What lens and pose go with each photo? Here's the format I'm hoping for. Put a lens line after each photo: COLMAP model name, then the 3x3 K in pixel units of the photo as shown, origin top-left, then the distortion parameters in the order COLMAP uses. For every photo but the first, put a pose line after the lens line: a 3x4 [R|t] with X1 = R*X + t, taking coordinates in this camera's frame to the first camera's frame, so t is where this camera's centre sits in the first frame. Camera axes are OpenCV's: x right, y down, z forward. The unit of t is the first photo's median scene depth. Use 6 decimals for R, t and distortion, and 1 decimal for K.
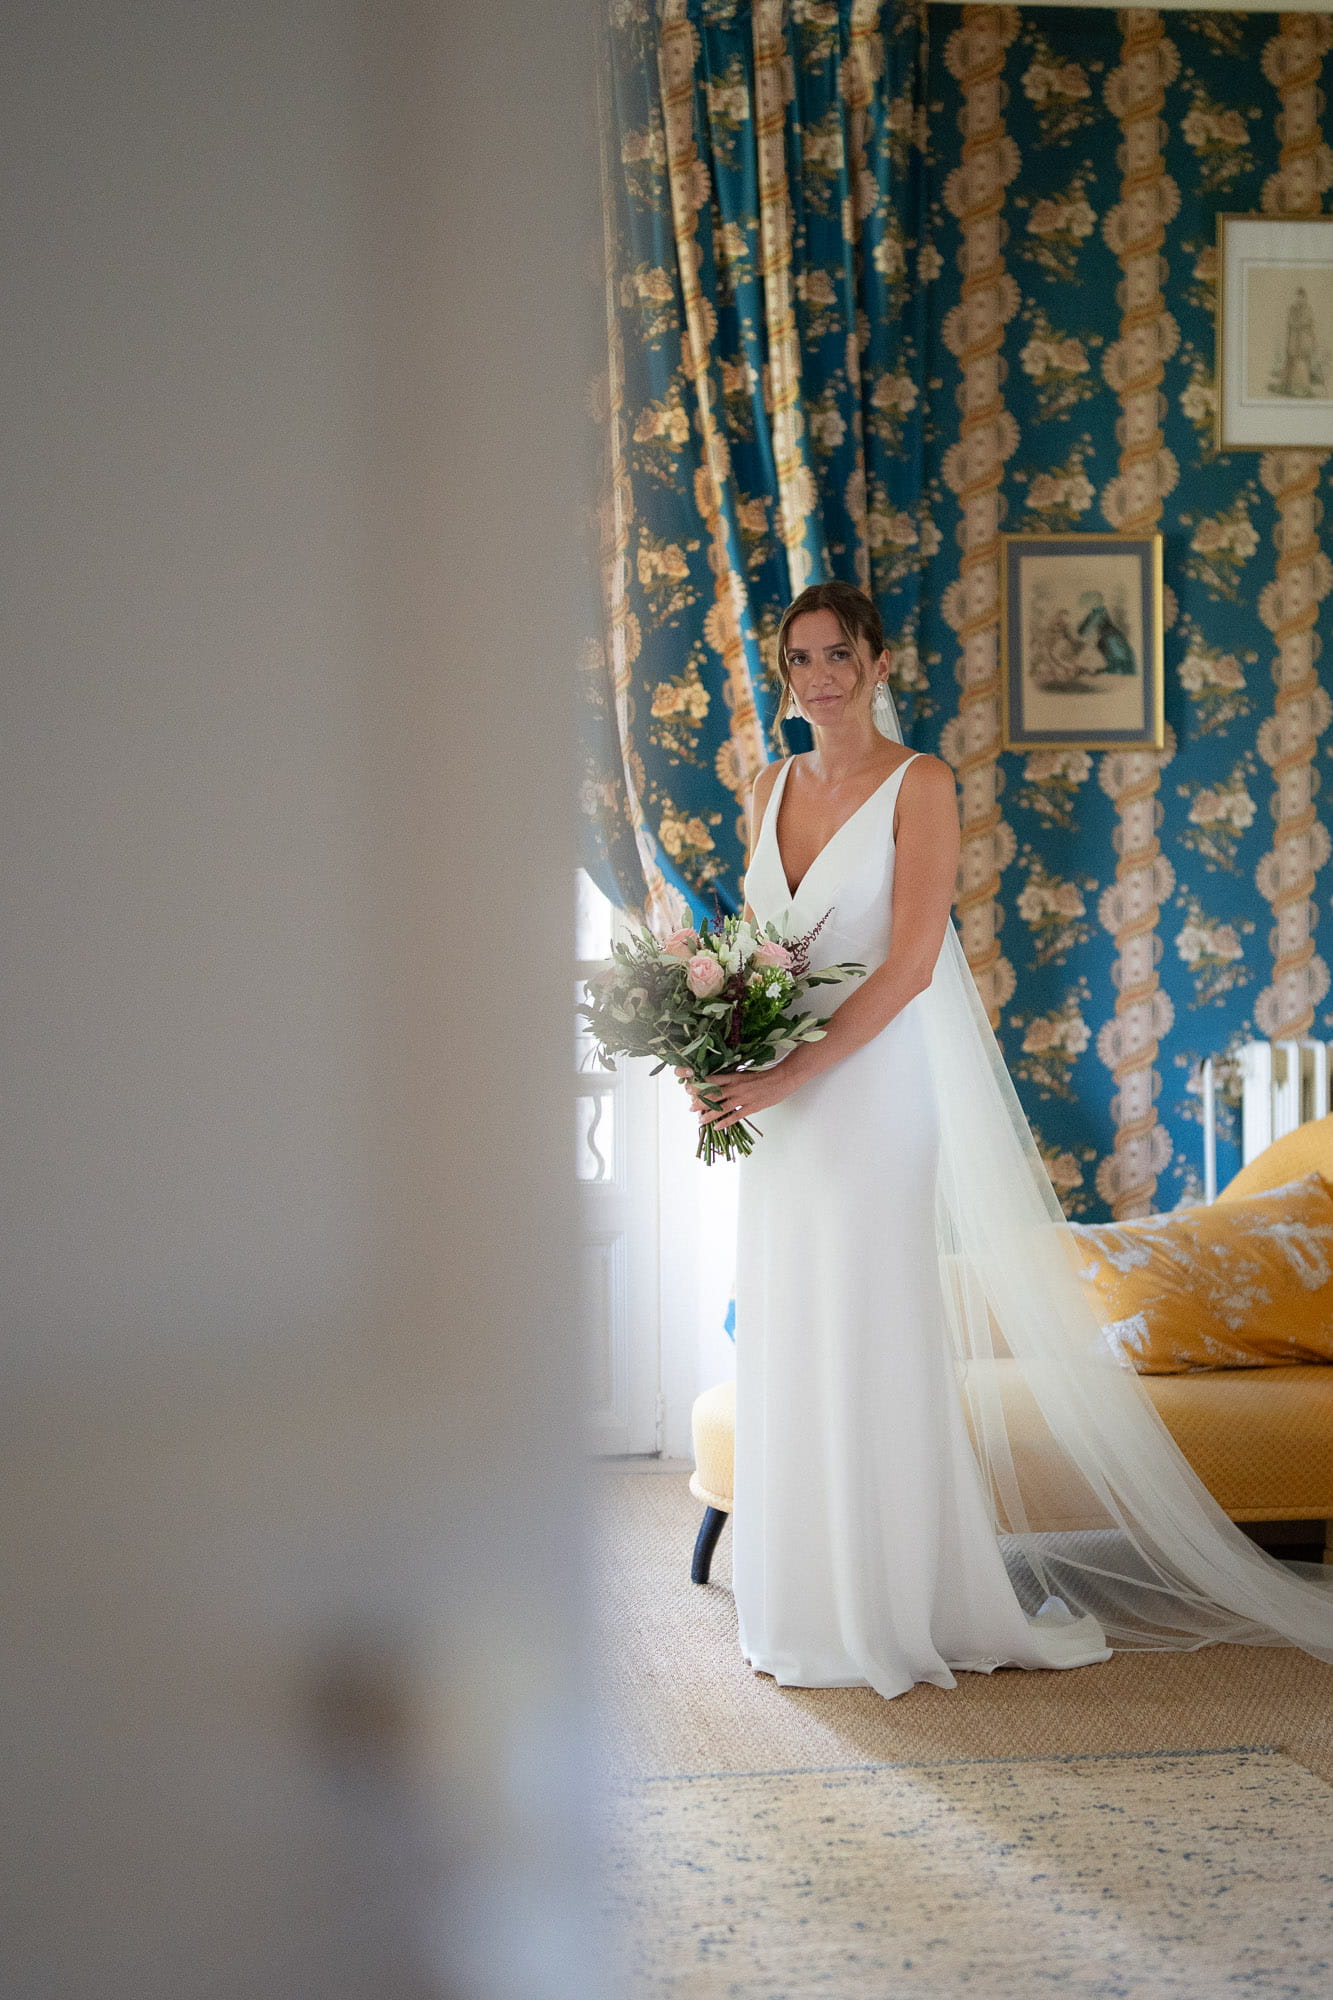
lens RADIAL K [[3699.5, 0, 803.8], [0, 3699.5, 1001.4], [0, 0, 1]] dist [-0.050653, 0.210090]
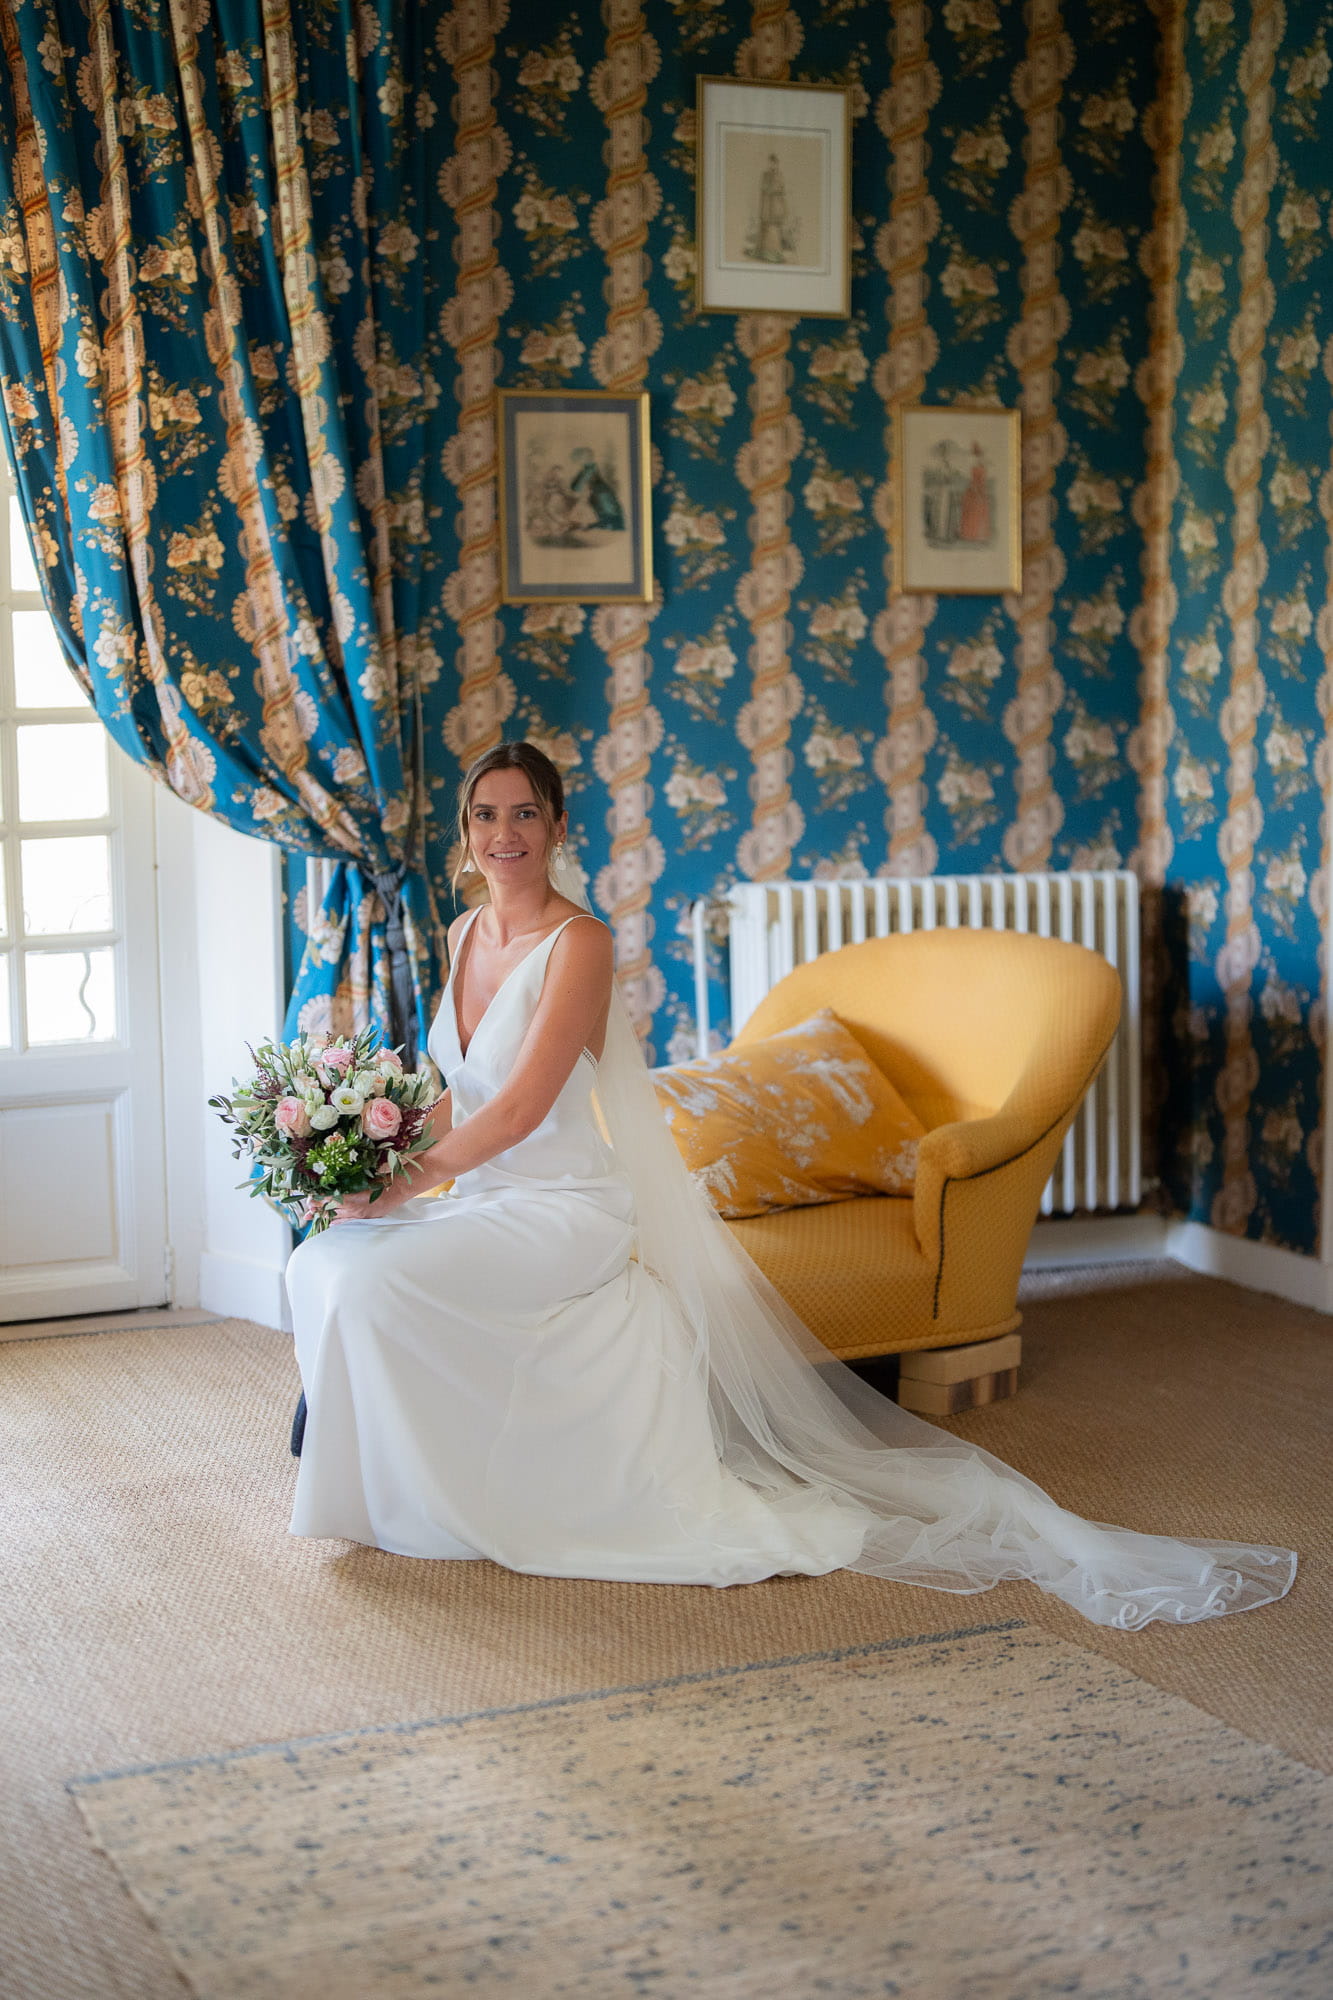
lens RADIAL K [[2858.5, 0, 666.5], [0, 2858.5, 1000.0], [0, 0, 1]] dist [-0.132739, 1.172654]
pose [[0.967261, -0.033806, 0.251521, -0.104583], [0.020173, 0.998194, 0.056587, -0.002425], [-0.252980, -0.049661, 0.966196, 0.226055]]
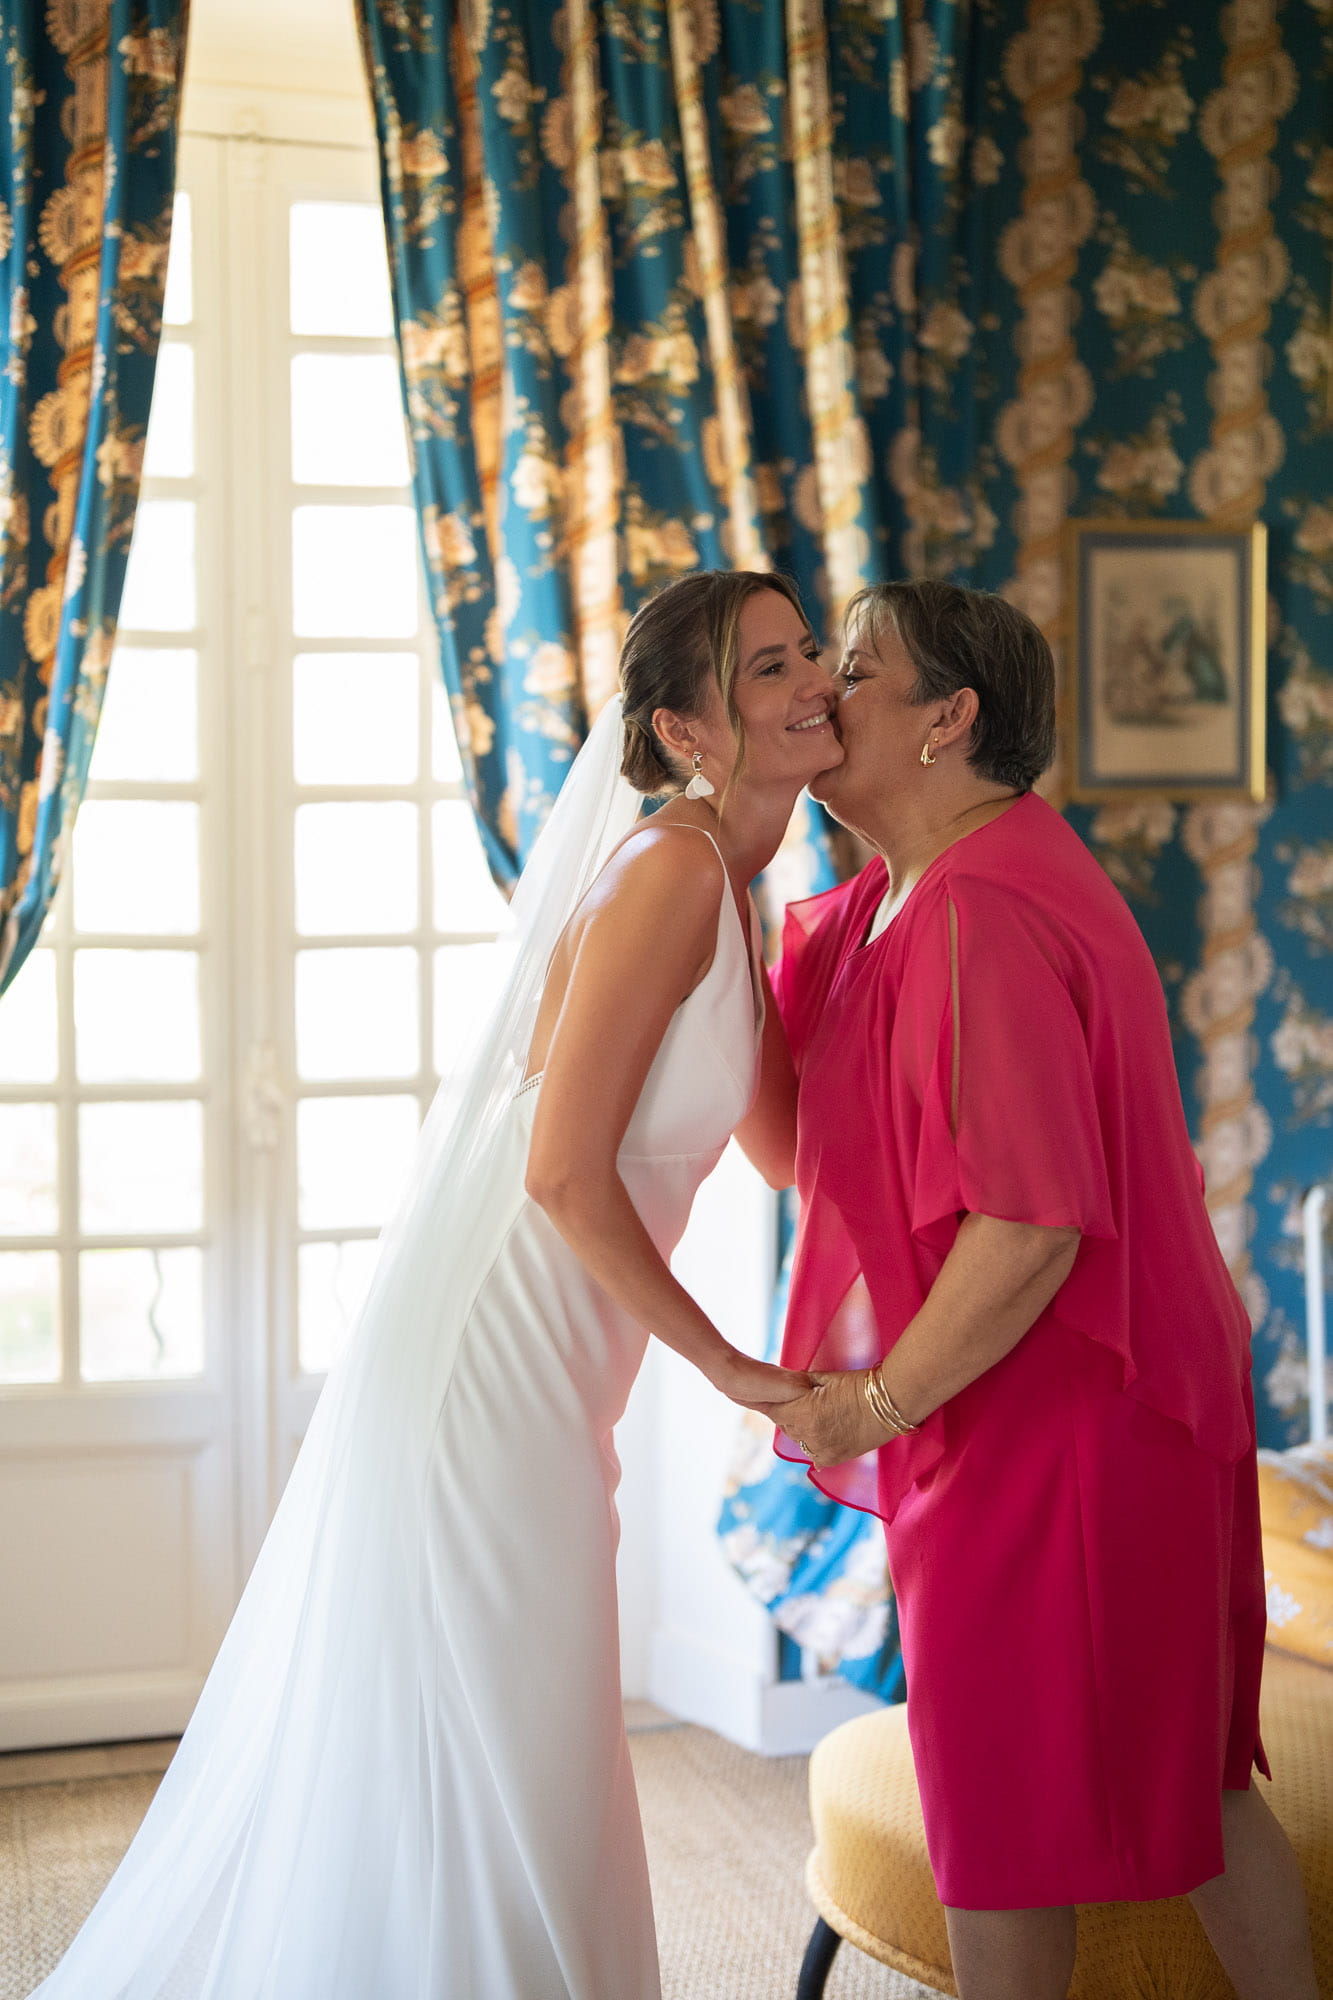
lens RADIAL K [[2769.6, 0, 671.7], [0, 2769.6, 1004.8], [0, 0, 1]] dist [-0.145943, 1.189445]
pose [[0.992988, -0.004079, 0.118143, -0.098561], [0.002812, 0.999937, 0.010893, -0.031624], [-0.118180, -0.010485, 0.992937, 0.437078]]
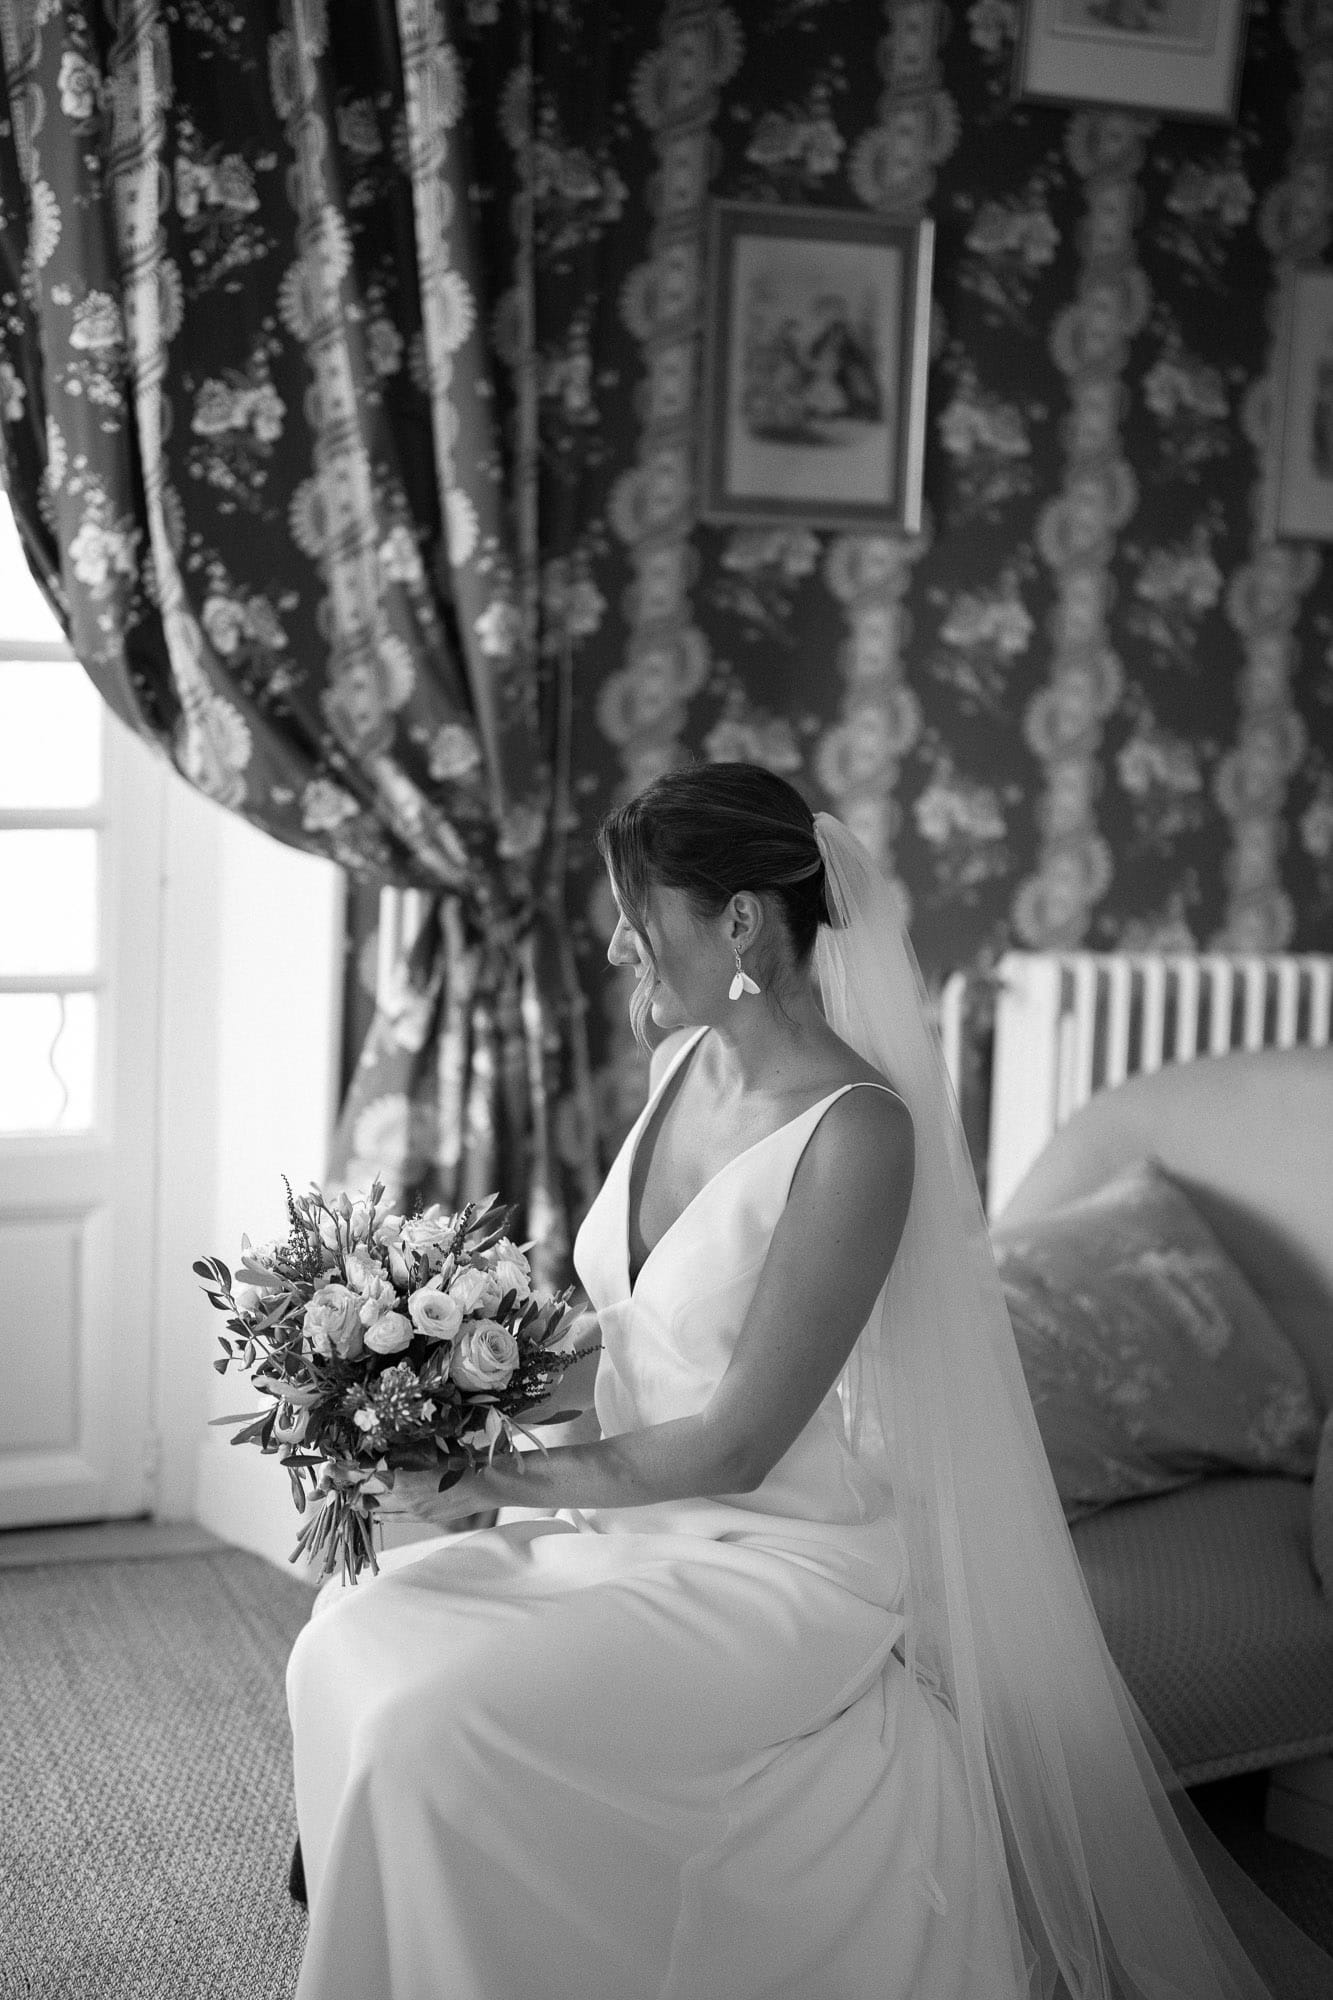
lens RADIAL K [[2769.6, 0, 671.7], [0, 2769.6, 1004.8], [0, 0, 1]] dist [-0.145943, 1.189445]
pose [[0.975506, 0.020130, 0.219049, -0.061507], [-0.038059, 0.996231, 0.077940, -0.018641], [-0.216655, -0.084367, 0.972596, 0.501090]]
